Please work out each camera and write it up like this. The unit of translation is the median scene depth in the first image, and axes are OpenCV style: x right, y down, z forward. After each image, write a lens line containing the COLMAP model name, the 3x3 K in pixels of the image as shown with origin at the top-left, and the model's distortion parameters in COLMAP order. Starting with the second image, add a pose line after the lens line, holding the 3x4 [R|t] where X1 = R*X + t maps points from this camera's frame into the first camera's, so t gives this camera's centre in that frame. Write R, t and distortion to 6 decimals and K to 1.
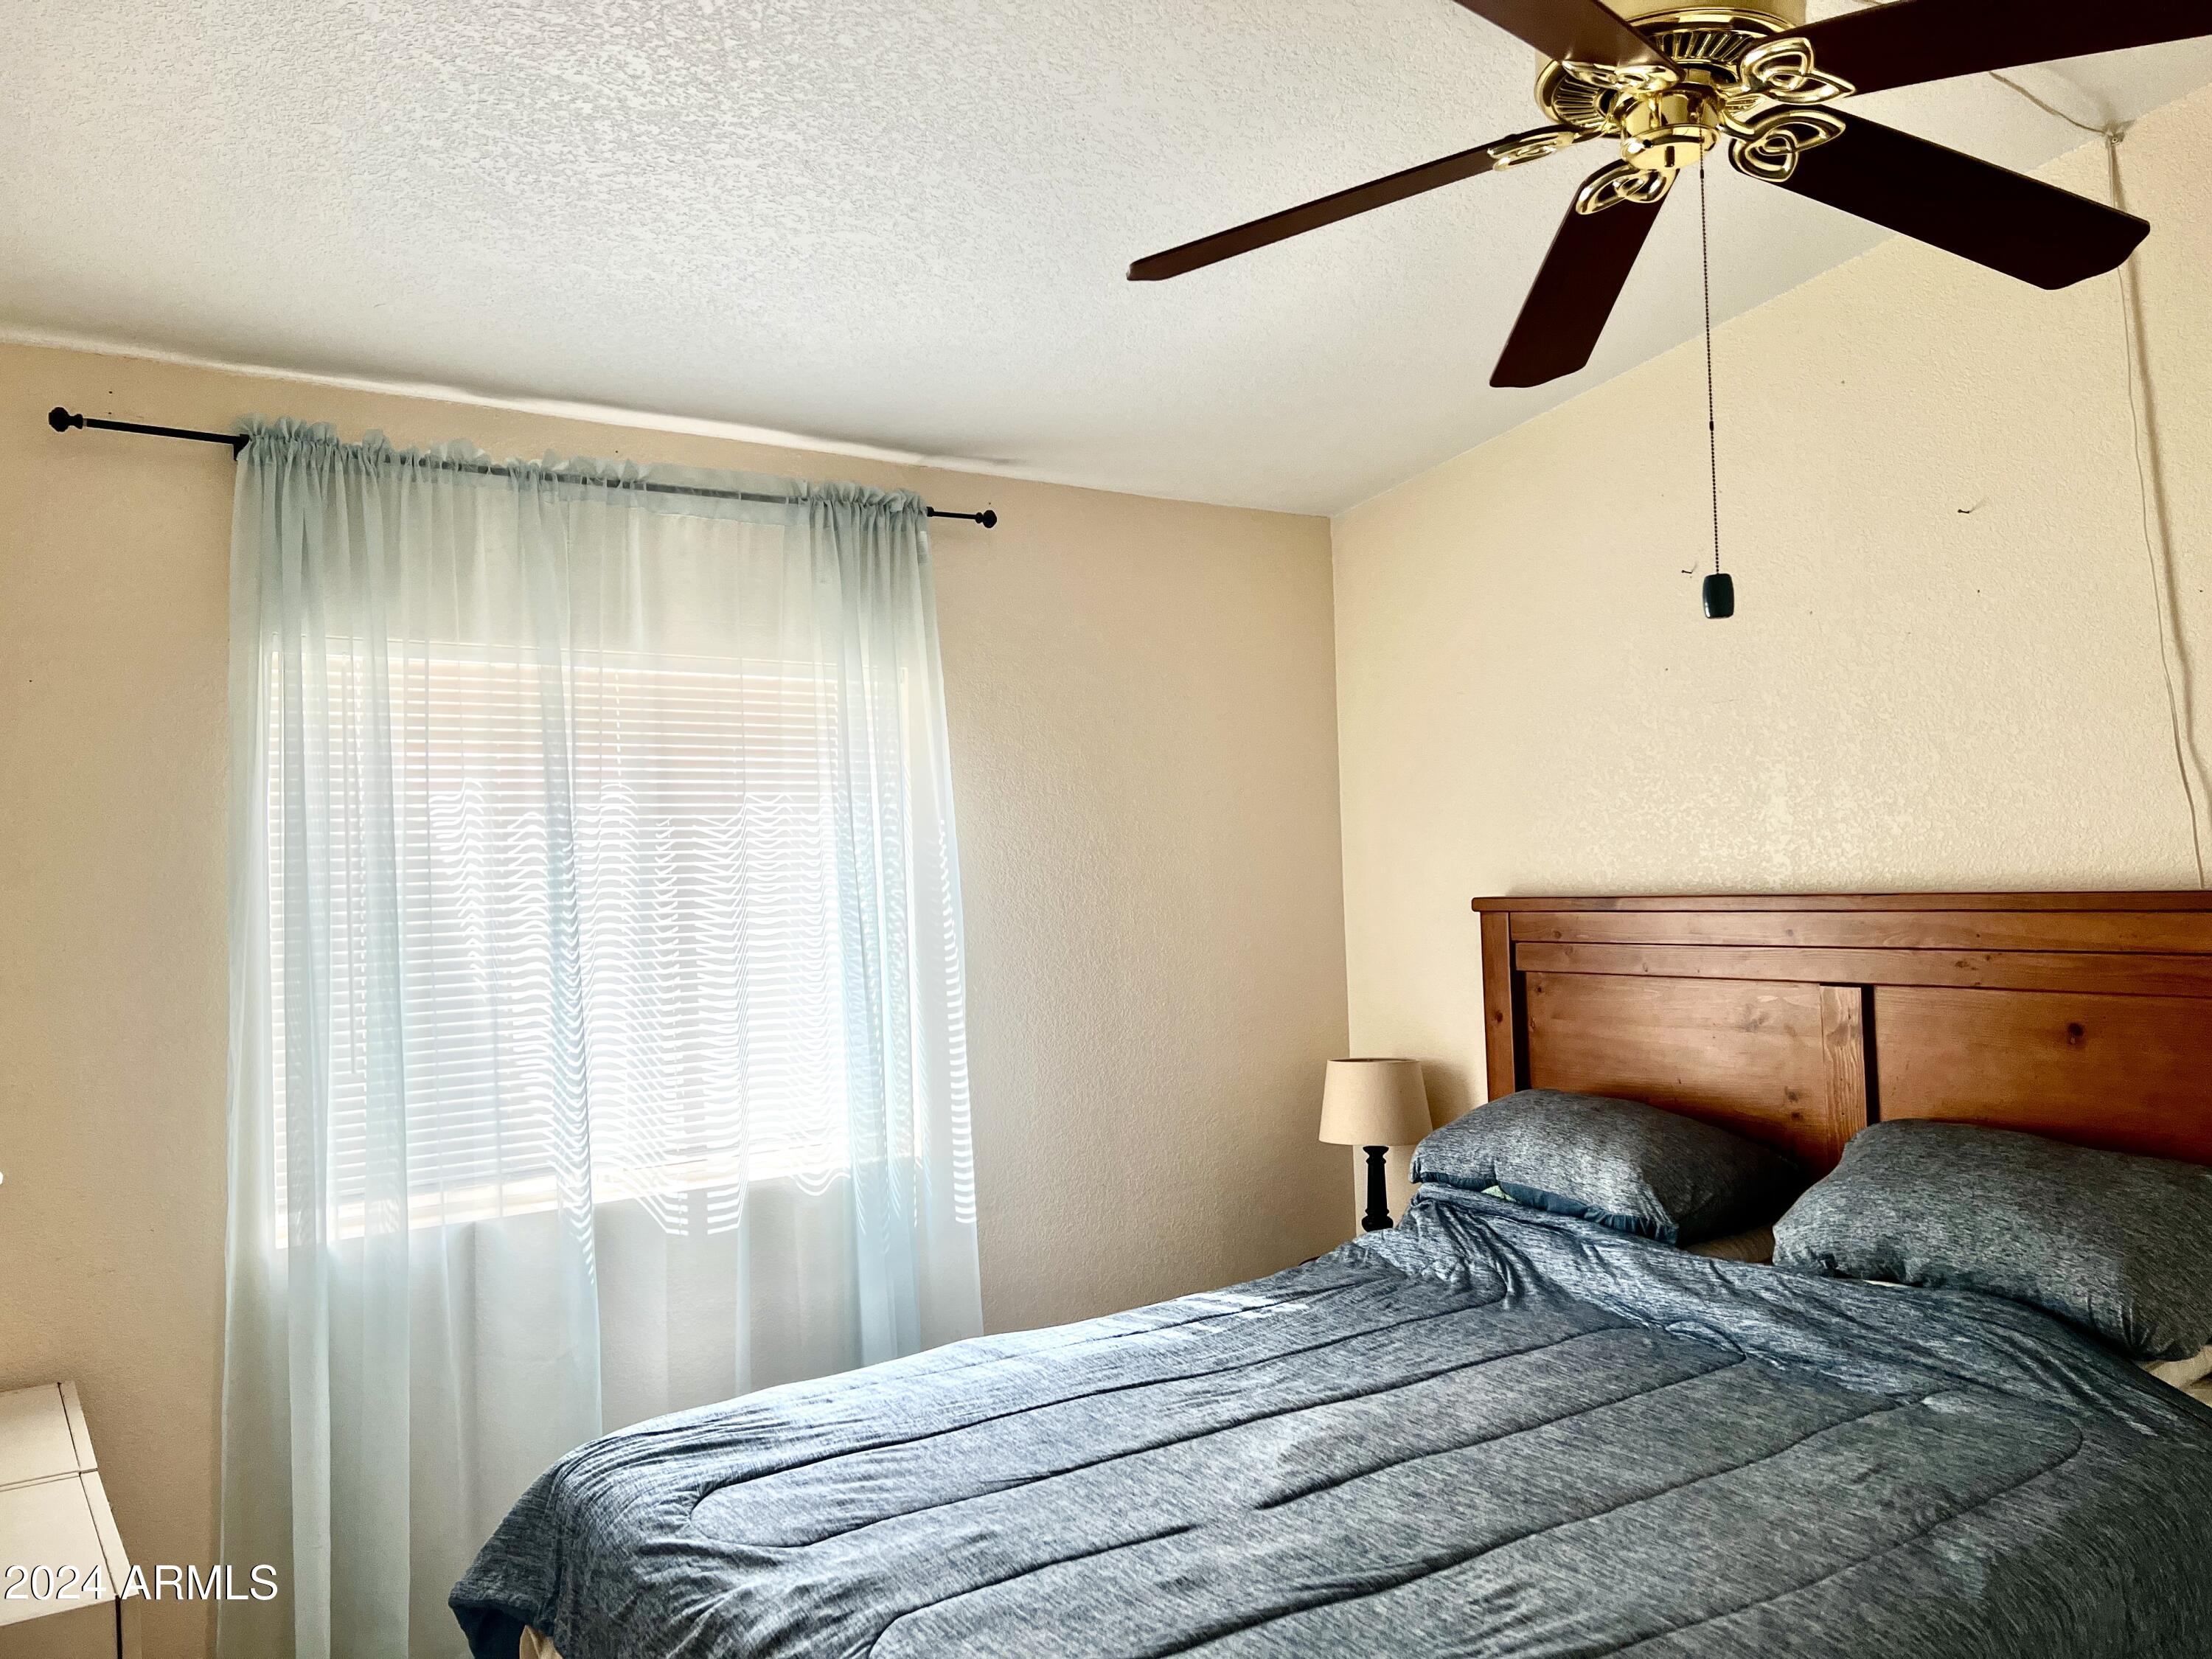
lens RADIAL K [[1660.6, 0, 1106.0], [0, 1660.6, 829.5], [0, 0, 1]] dist [0.127375, -0.198750]
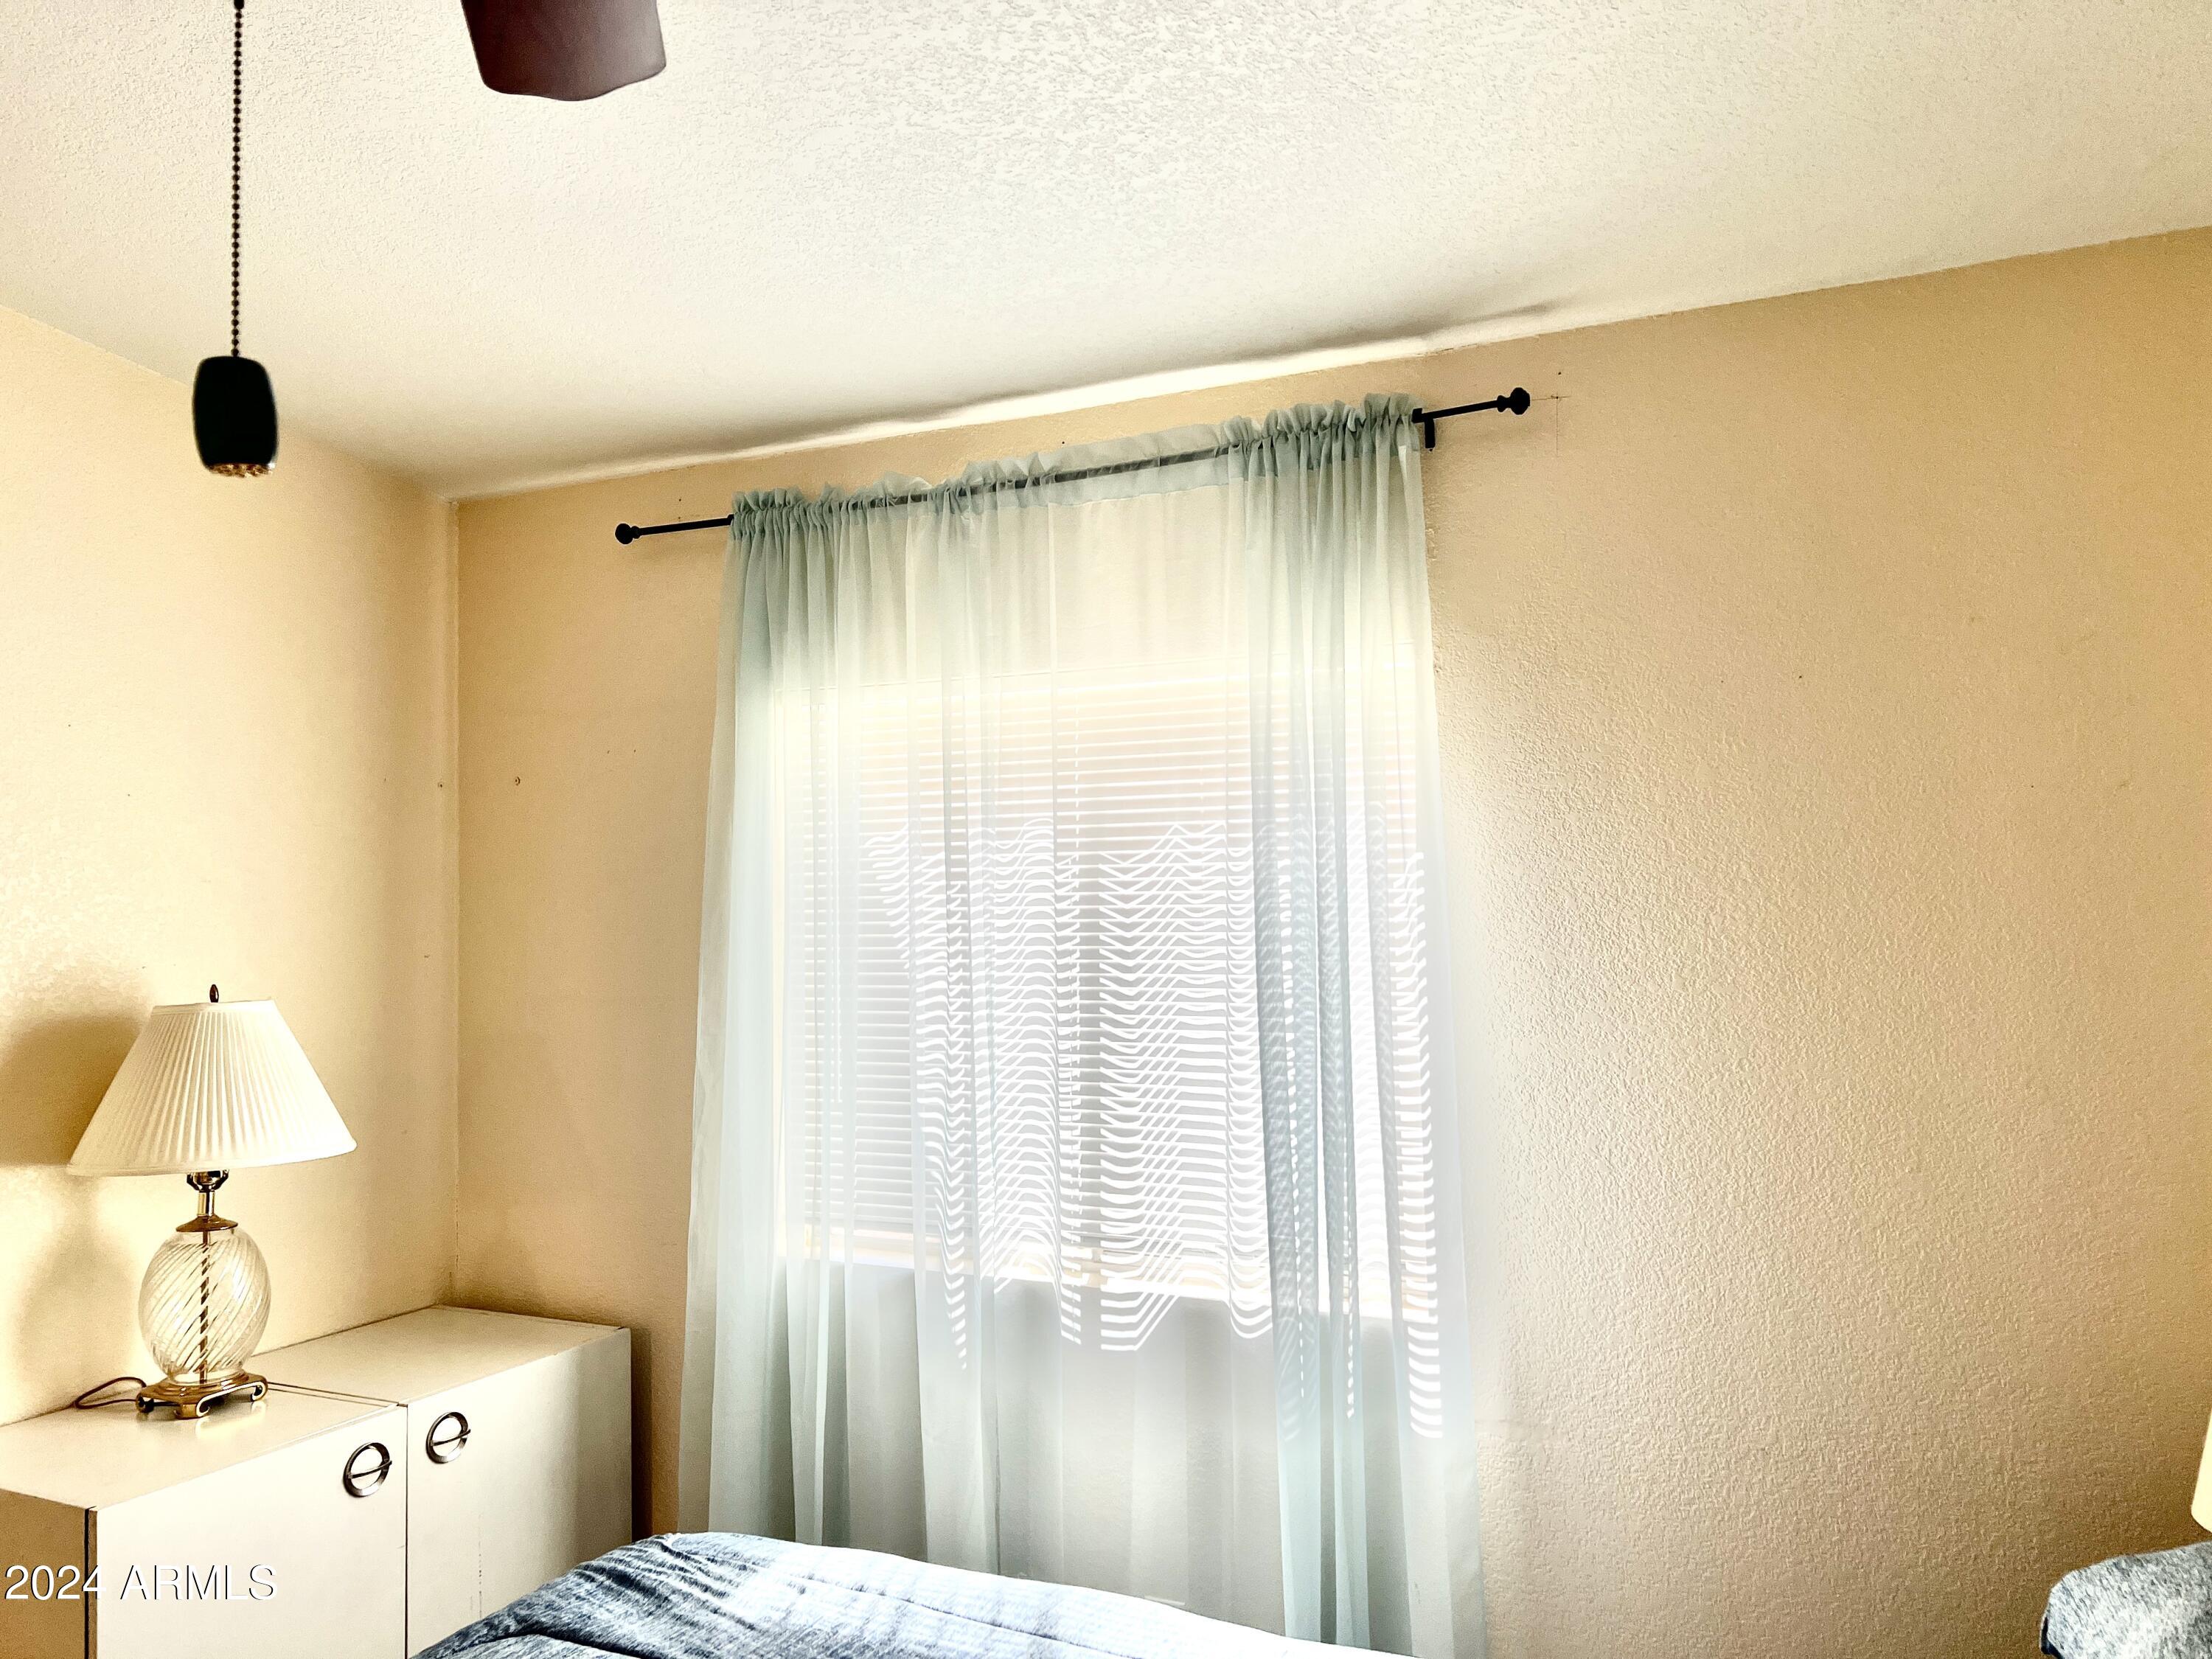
lens RADIAL K [[1660.6, 0, 1106.0], [0, 1660.6, 829.5], [0, 0, 1]] dist [0.127375, -0.198750]
pose [[0.483316, -0.009185, -0.875398, 0.527967], [0.020977, 0.999779, 0.001092, -0.021601], [0.875195, -0.018891, 0.483402, 0.627883]]
